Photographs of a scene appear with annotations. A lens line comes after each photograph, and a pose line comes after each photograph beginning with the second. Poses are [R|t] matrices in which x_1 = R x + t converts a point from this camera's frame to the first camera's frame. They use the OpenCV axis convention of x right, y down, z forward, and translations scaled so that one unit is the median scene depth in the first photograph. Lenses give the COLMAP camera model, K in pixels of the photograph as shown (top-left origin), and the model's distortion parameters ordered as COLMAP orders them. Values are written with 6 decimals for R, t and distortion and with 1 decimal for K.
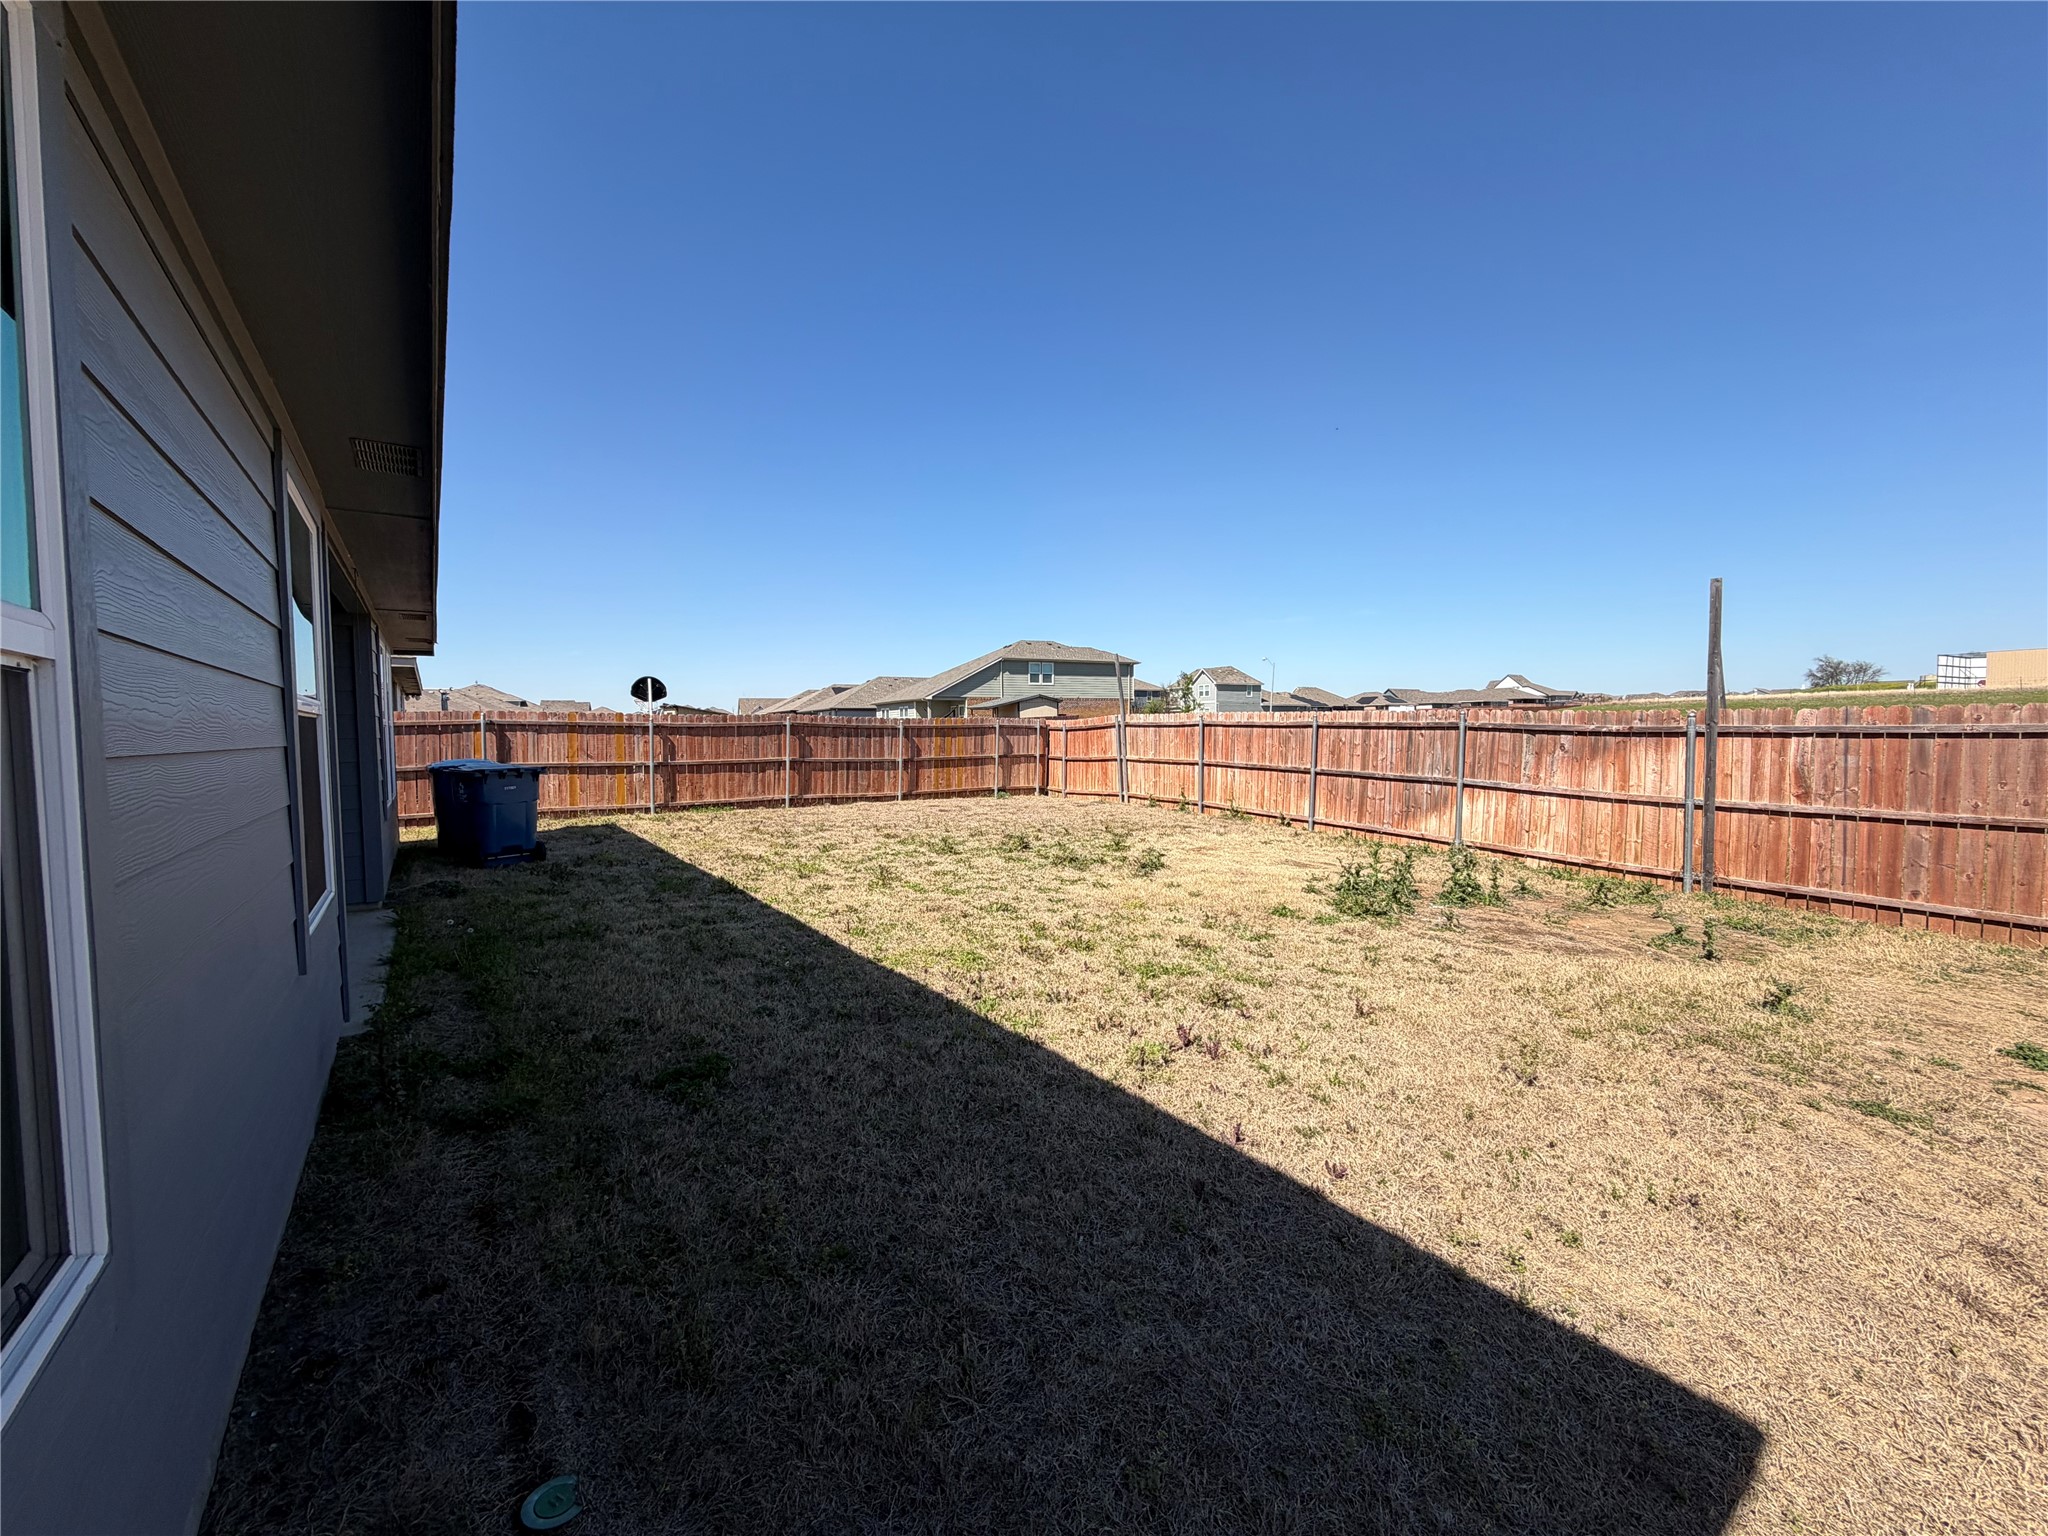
lens RADIAL K [[816.5, 0, 1020.1], [0, 816.5, 770.7], [0, 0, 1]] dist [-0.002923, 0.000197]
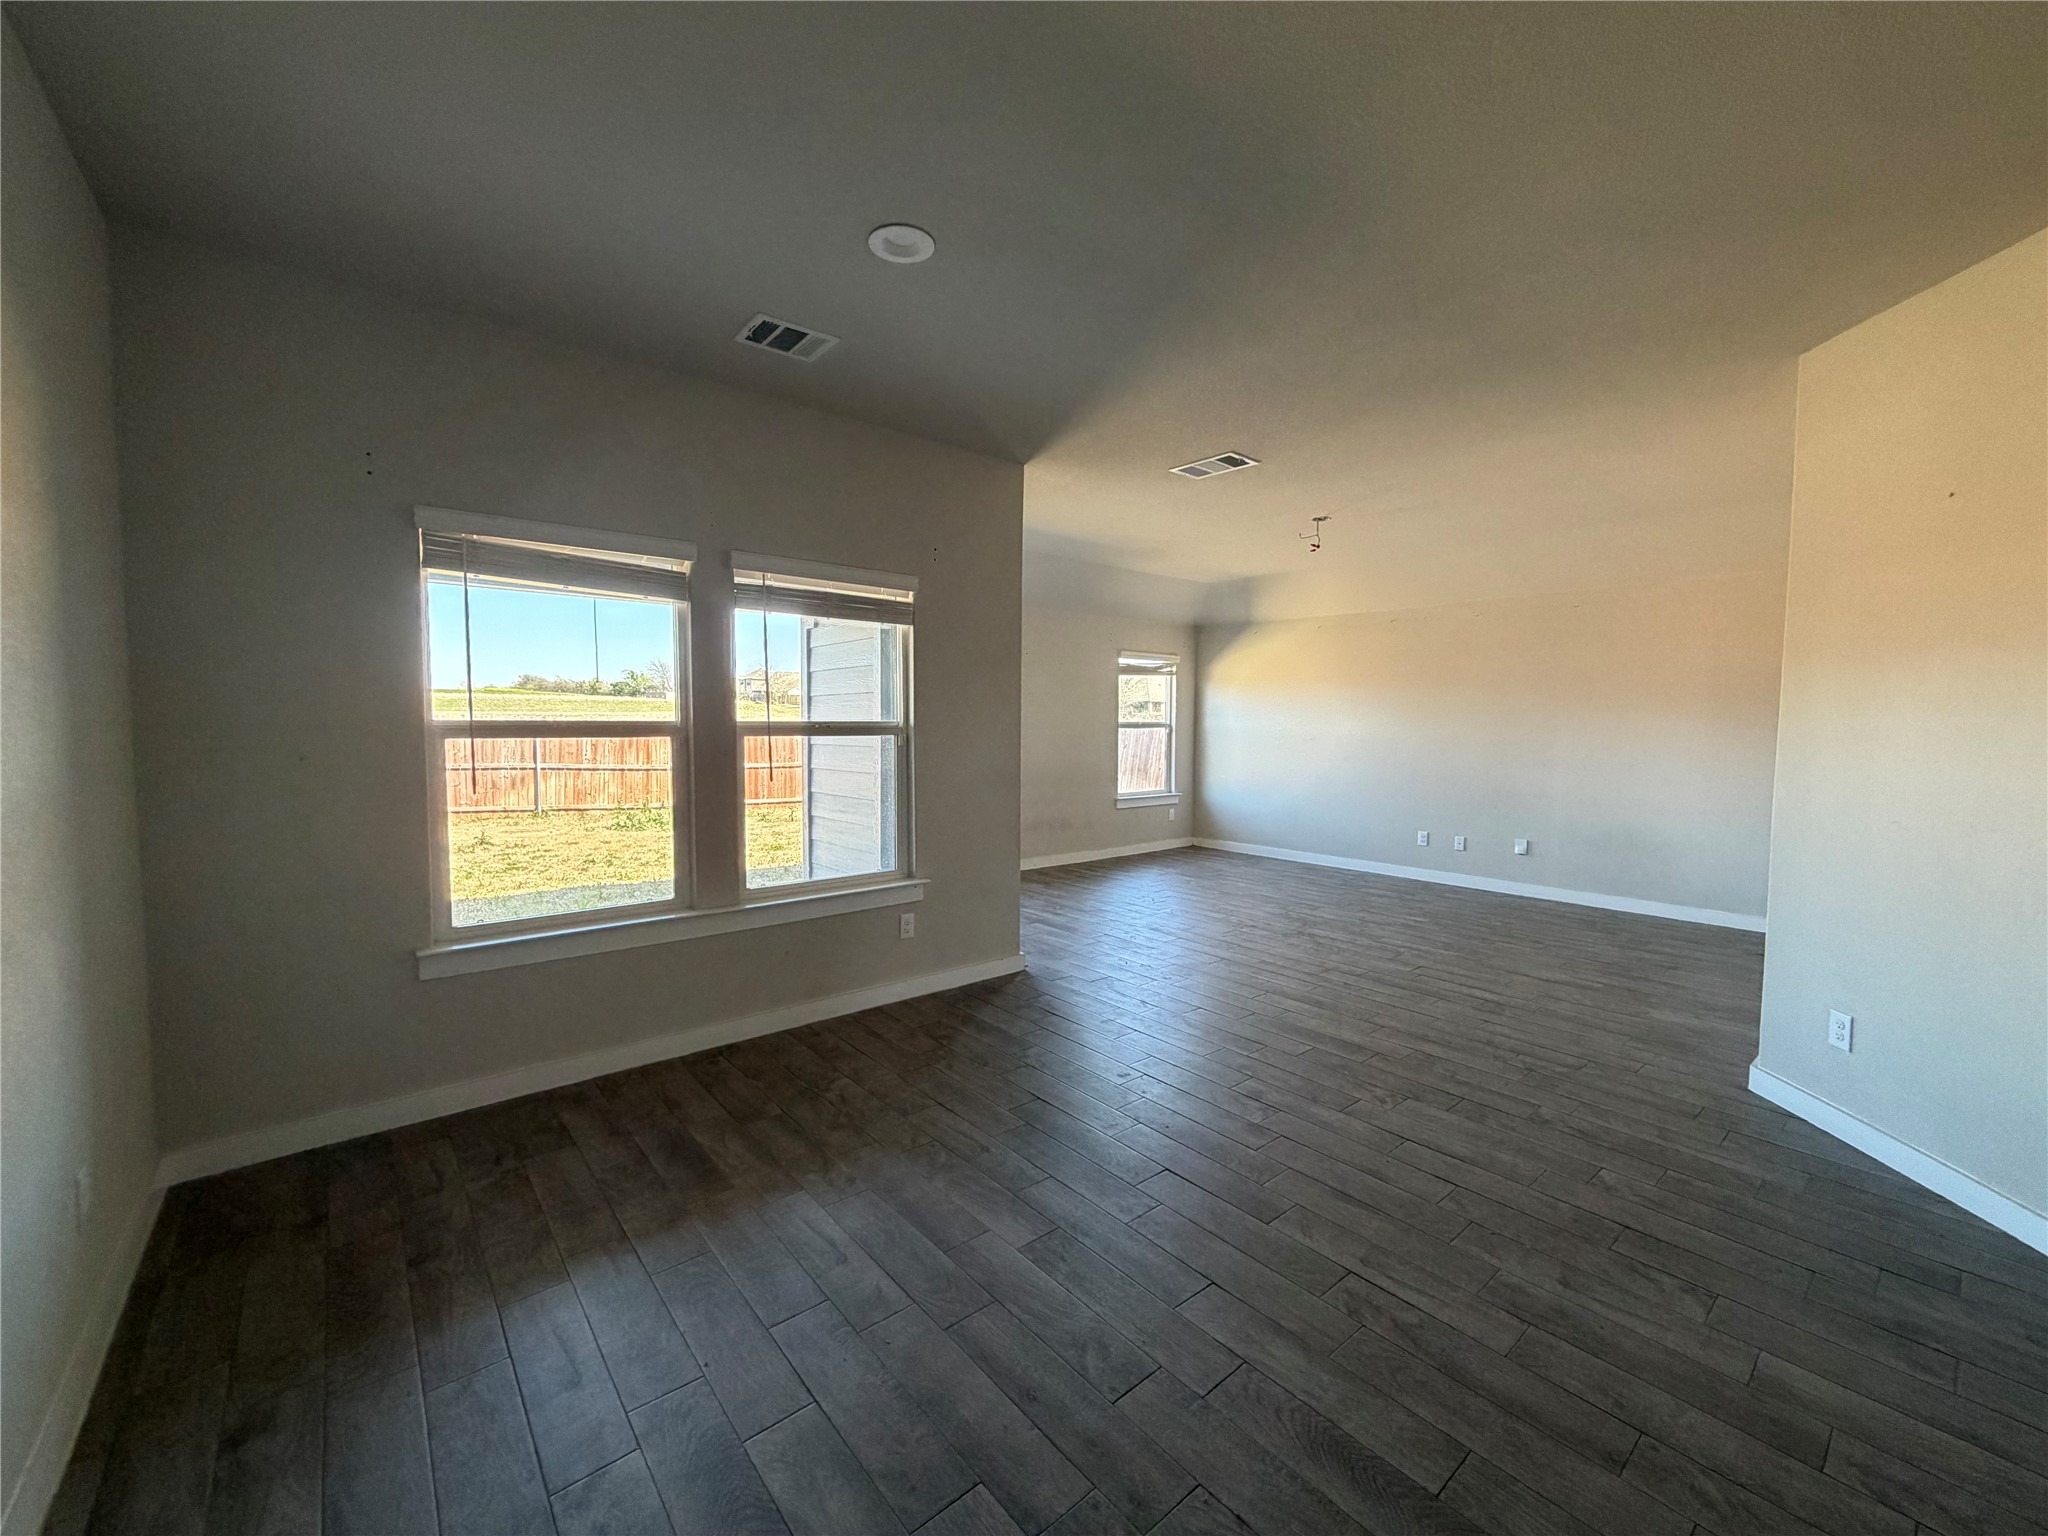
lens RADIAL K [[816.5, 0, 1020.1], [0, 816.5, 770.7], [0, 0, 1]] dist [-0.002923, 0.000197]
pose [[-0.065004, -0.048758, 0.996693, -1.332806], [0.046286, 0.997583, 0.051820, -0.019857], [-0.996811, 0.049501, -0.062590, 0.339230]]
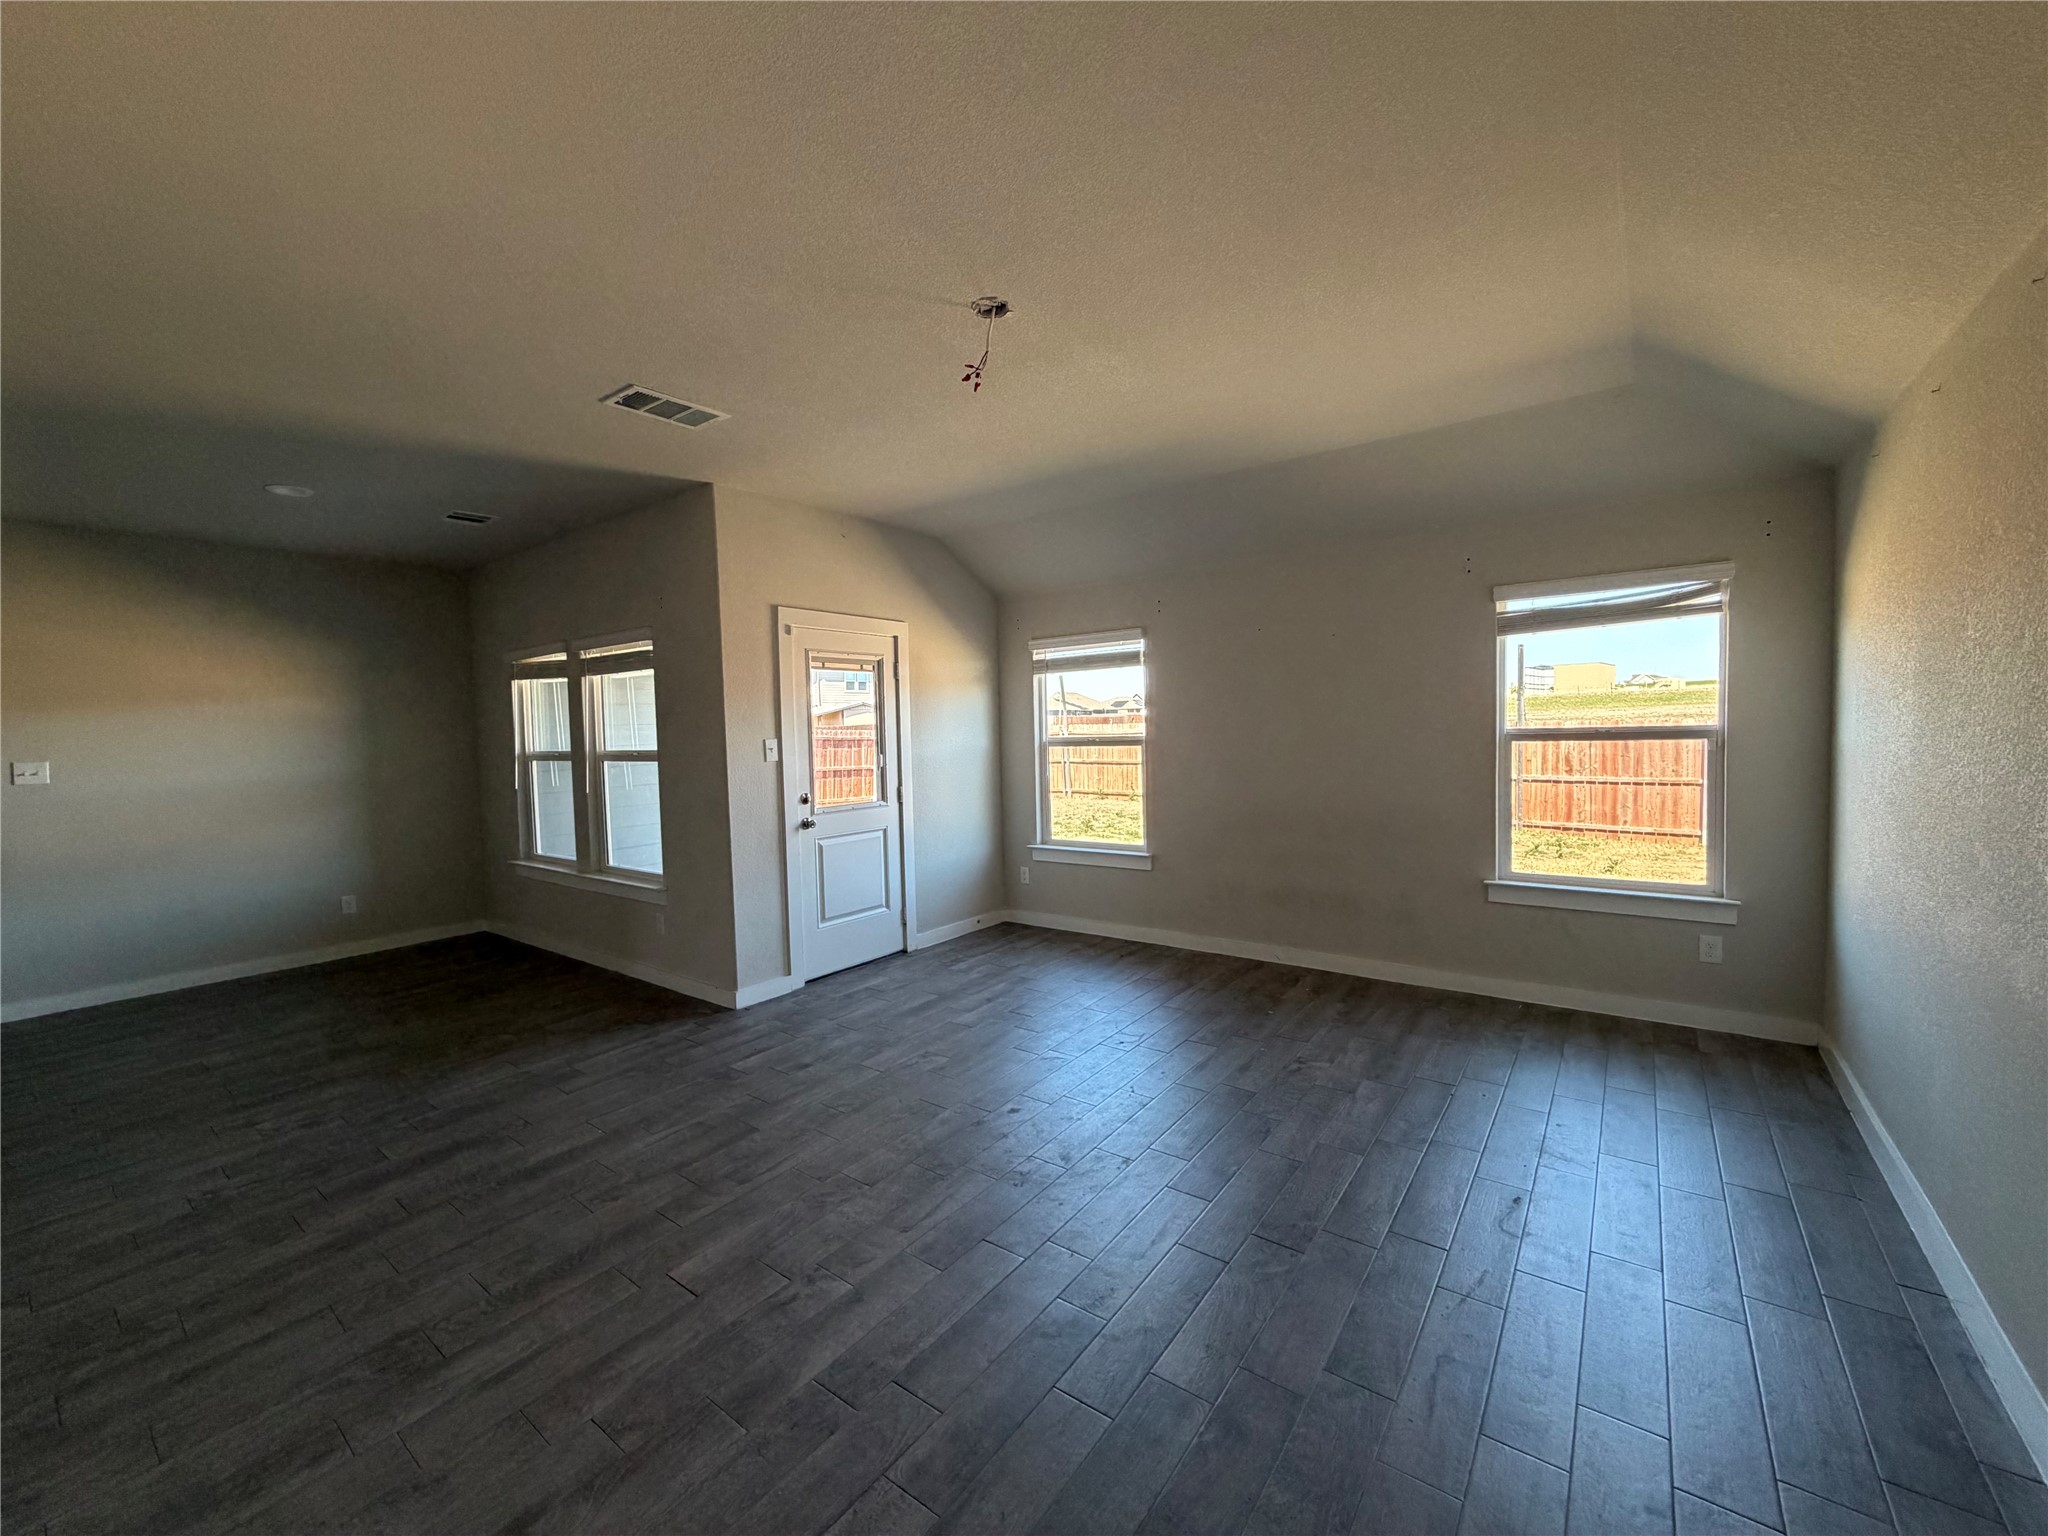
lens RADIAL K [[816.5, 0, 1020.1], [0, 816.5, 770.7], [0, 0, 1]] dist [-0.002923, 0.000197]
pose [[0.957621, -0.027232, 0.286742, -0.671285], [0.028856, 0.999583, -0.001437, -0.002287], [-0.286584, 0.009650, 0.958007, -0.340672]]
